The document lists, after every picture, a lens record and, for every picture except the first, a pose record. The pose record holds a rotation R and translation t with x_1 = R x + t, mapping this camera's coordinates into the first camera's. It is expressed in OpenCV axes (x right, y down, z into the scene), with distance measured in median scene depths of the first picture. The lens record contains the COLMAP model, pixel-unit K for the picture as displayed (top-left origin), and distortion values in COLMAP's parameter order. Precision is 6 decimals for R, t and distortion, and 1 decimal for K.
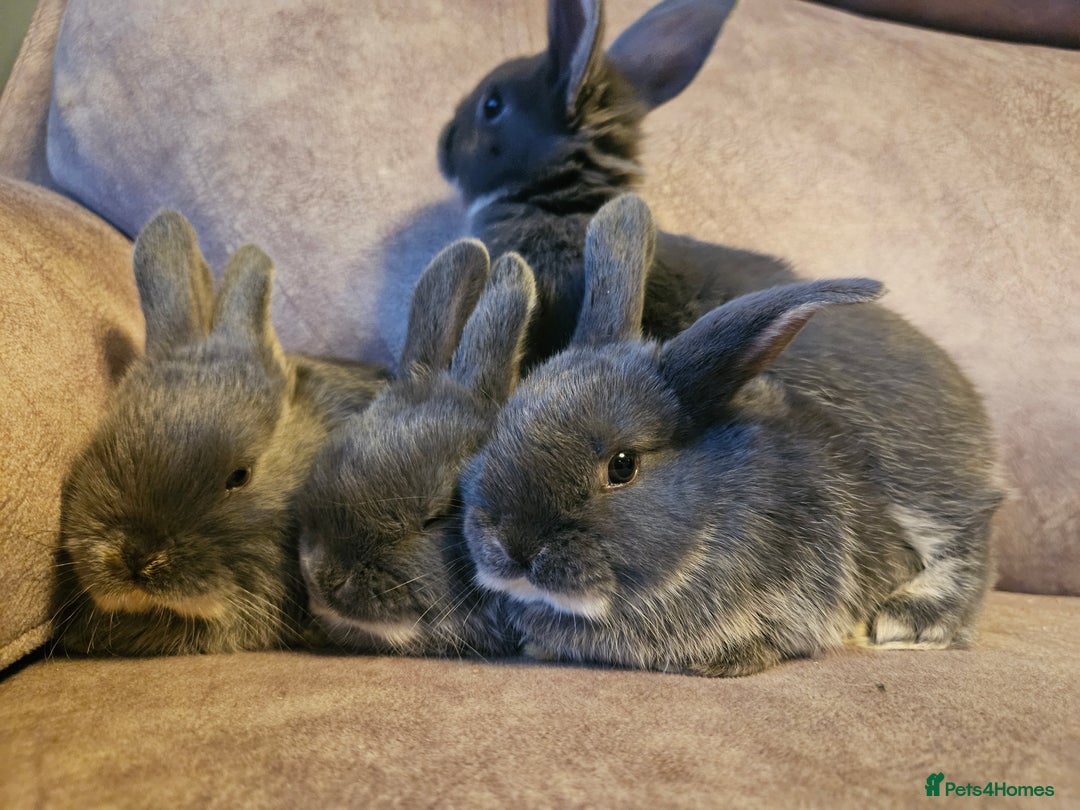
lens RADIAL K [[735.3, 0, 515.4], [0, 735.3, 464.8], [0, 0, 1]] dist [-0.018604, -0.055500]
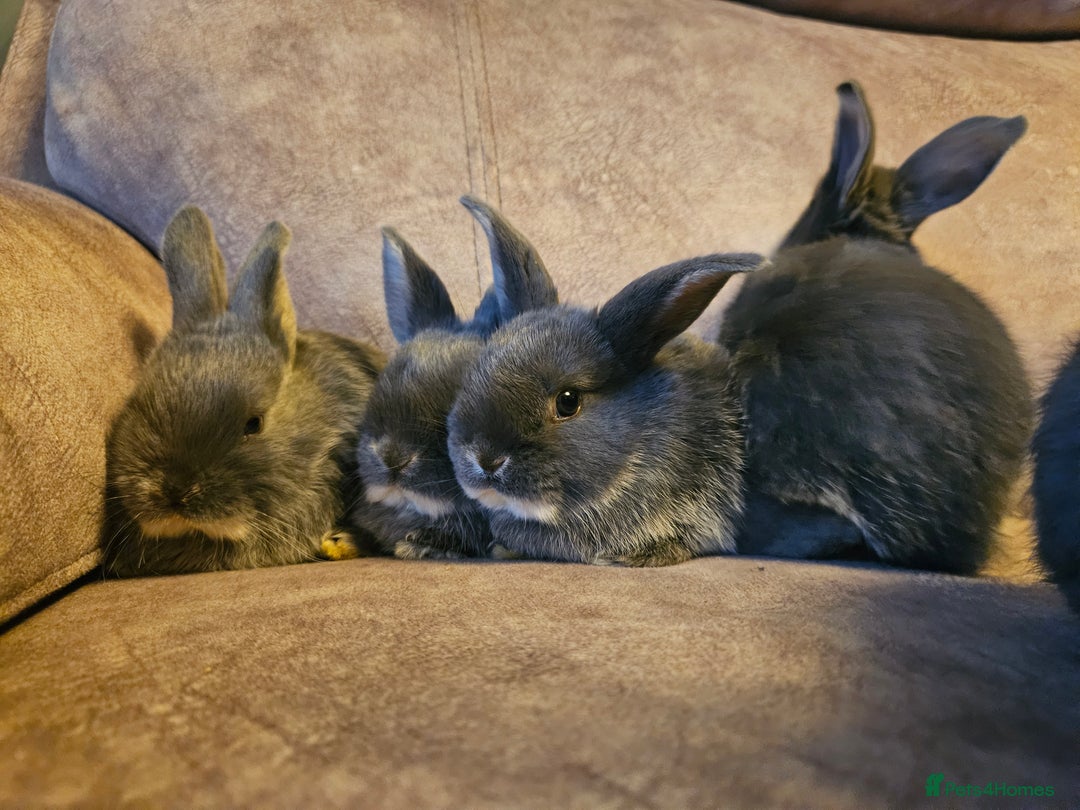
lens RADIAL K [[778.7, 0, 543.3], [0, 778.7, 468.7], [0, 0, 1]] dist [-0.005110, -0.080966]
pose [[0.997895, -0.038530, 0.052164, 0.036991], [0.037565, 0.999107, 0.019363, 0.068079], [-0.052863, -0.017362, 0.998451, -0.286086]]
